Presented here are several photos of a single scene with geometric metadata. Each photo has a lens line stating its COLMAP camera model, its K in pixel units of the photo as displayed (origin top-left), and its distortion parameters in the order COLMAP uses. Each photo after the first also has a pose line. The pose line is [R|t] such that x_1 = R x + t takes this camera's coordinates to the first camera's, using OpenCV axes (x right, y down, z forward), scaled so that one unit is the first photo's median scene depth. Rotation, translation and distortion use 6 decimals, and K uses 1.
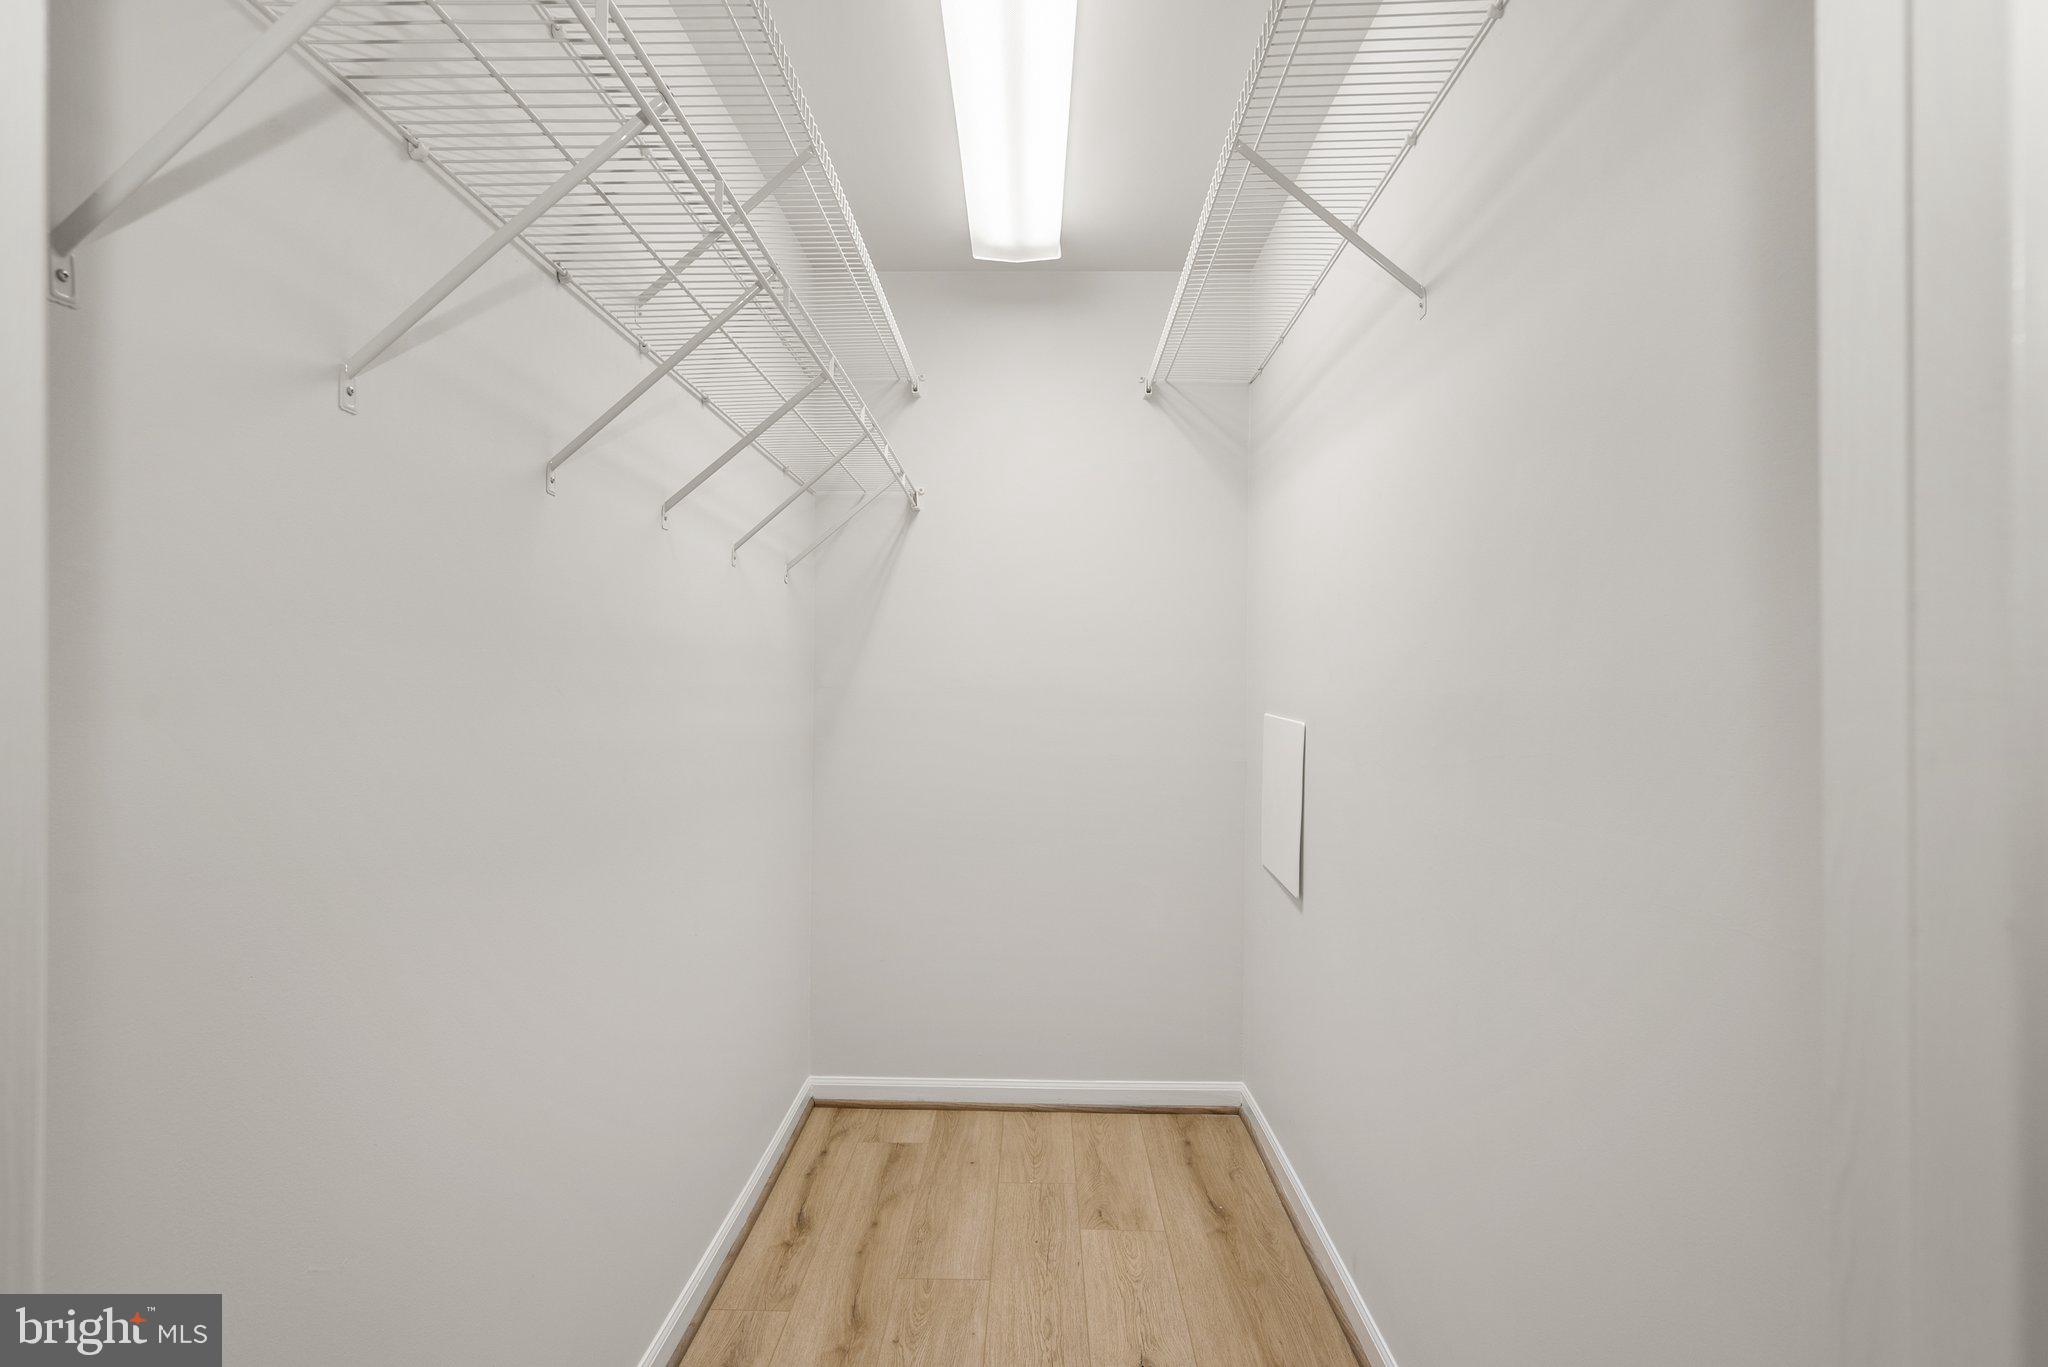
lens RADIAL K [[1012.0, 0, 1024.0], [0, 1012.0, 683.5], [0, 0, 1]] dist [-0.003503, -0.000822]
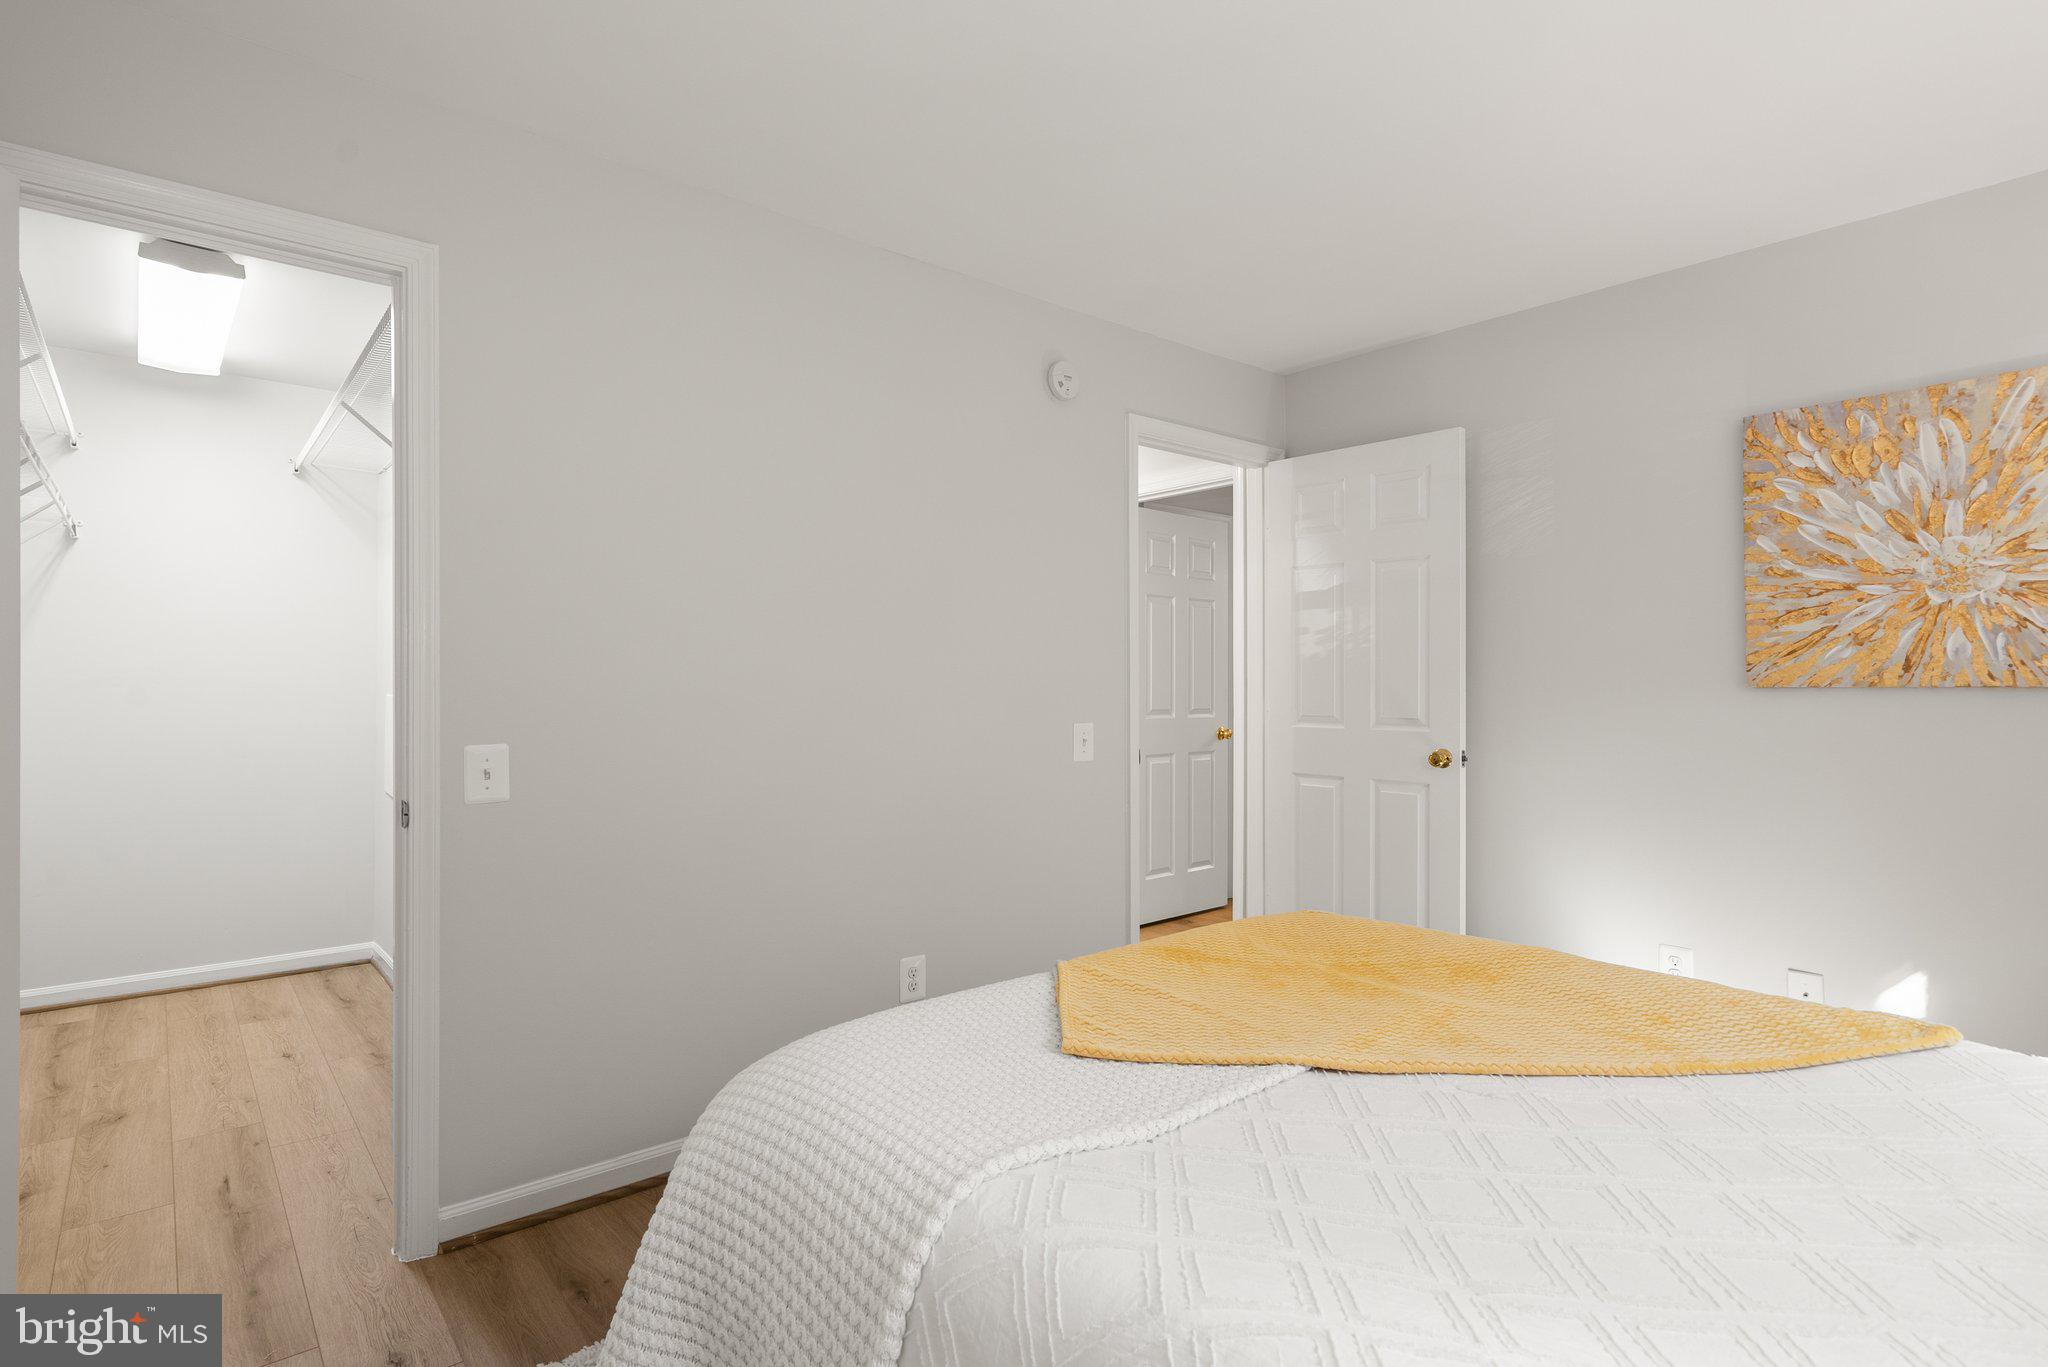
lens RADIAL K [[1012.0, 0, 1024.0], [0, 1012.0, 683.5], [0, 0, 1]] dist [-0.003503, -0.000822]
pose [[0.748437, -0.001434, 0.663204, -0.065818], [-0.004958, 0.999958, 0.007757, -0.004950], [-0.663187, -0.009094, 0.748398, -0.912461]]
